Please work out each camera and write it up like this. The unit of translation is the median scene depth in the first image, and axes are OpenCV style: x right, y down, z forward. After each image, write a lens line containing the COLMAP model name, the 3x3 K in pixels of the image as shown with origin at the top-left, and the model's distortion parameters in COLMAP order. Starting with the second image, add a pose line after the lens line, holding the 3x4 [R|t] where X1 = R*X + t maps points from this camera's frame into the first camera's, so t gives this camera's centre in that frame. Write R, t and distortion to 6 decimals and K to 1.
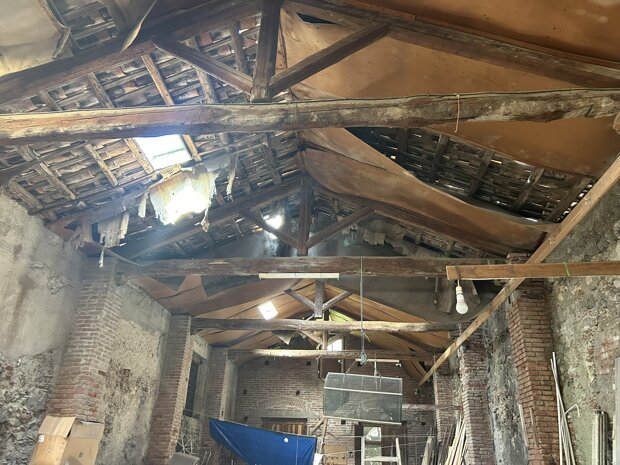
lens RADIAL K [[465.2, 0, 311.7], [0, 465.2, 234.0], [0, 0, 1]] dist [0.052743, -0.062298]
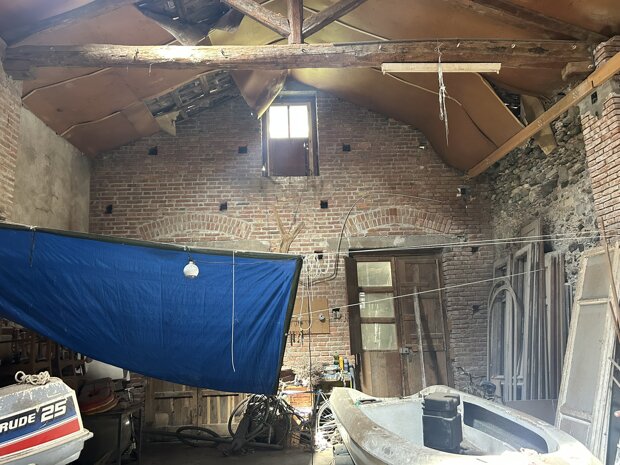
lens RADIAL K [[467.0, 0, 307.2], [0, 467.0, 234.9], [0, 0, 1]] dist [0.049985, -0.050791]
pose [[0.986927, -0.041662, 0.155687, -0.025226], [0.000887, 0.967399, 0.253256, 0.301816], [-0.161163, -0.249807, 0.954789, 0.631424]]
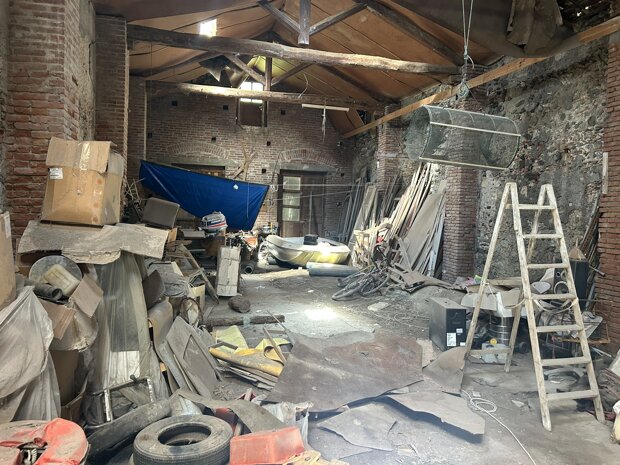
lens RADIAL K [[465.2, 0, 311.7], [0, 465.2, 234.0], [0, 0, 1]] dist [0.052743, -0.062298]
pose [[0.945128, -0.018606, 0.326171, -0.181405], [-0.142456, 0.874995, 0.462700, 0.071361], [-0.294007, -0.483775, 0.824331, 0.149560]]
